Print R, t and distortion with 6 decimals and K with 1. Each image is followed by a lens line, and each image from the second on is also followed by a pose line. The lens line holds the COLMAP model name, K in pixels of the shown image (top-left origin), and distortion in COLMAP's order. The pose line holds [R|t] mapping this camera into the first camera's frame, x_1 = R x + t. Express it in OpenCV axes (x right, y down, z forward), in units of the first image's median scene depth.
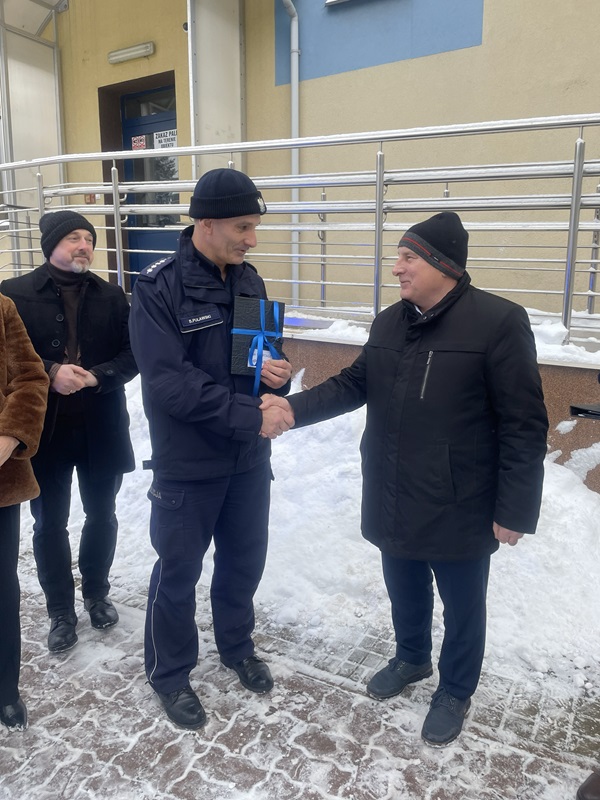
lens RADIAL K [[605.9, 0, 300.0], [0, 605.9, 400.0], [0, 0, 1]] dist [0.095297, -0.117874]
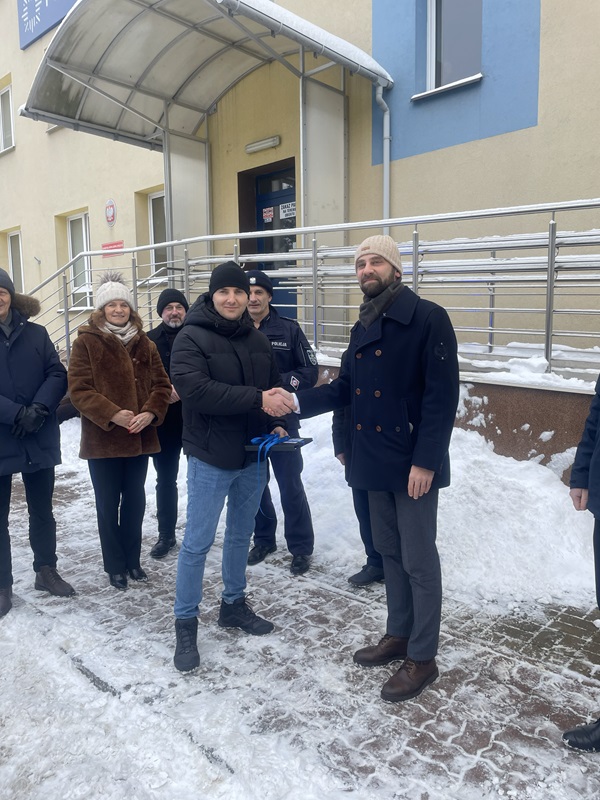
lens RADIAL K [[604.9, 0, 309.9], [0, 604.9, 401.0], [0, 0, 1]] dist [0.093302, -0.113599]
pose [[0.976449, 0.016261, -0.215134, 0.222234], [-0.028571, 0.998119, -0.054235, 0.054627], [0.213847, 0.059105, 0.975077, -0.376657]]
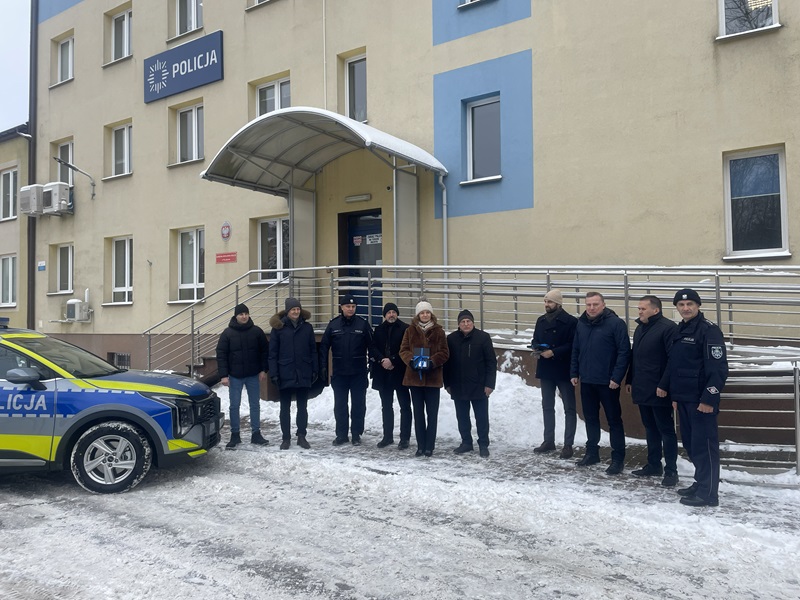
lens RADIAL K [[605.9, 0, 400.0], [0, 605.9, 300.0], [0, 0, 1]] dist [0.095297, -0.117874]
pose [[0.997939, -0.008817, -0.063568, -0.059881], [-0.003403, 0.981855, -0.189602, 0.234211], [0.064086, 0.189428, 0.979801, -1.754041]]
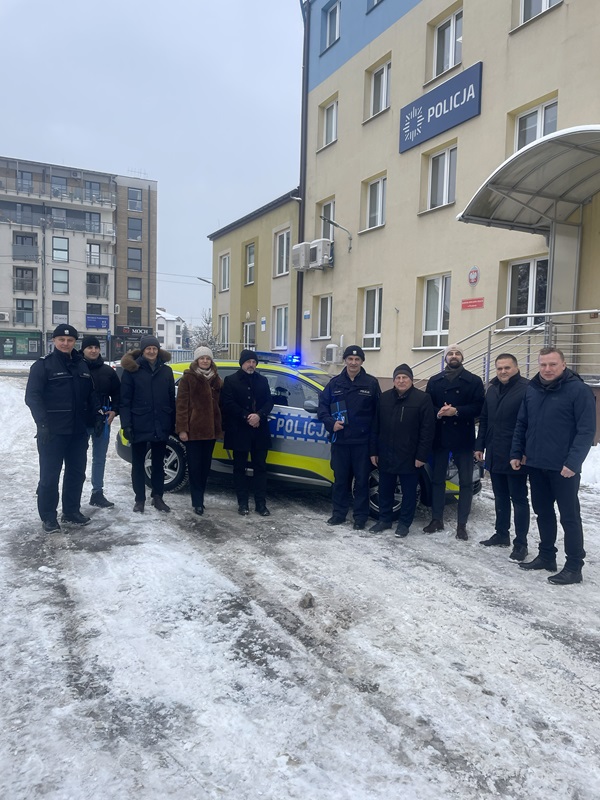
lens RADIAL K [[605.9, 0, 300.0], [0, 605.9, 400.0], [0, 0, 1]] dist [0.095297, -0.117874]
pose [[0.832328, 0.062454, -0.550753, -0.204607], [-0.123746, 0.989490, -0.074806, 0.248072], [0.540293, 0.130417, 0.831309, -1.717241]]
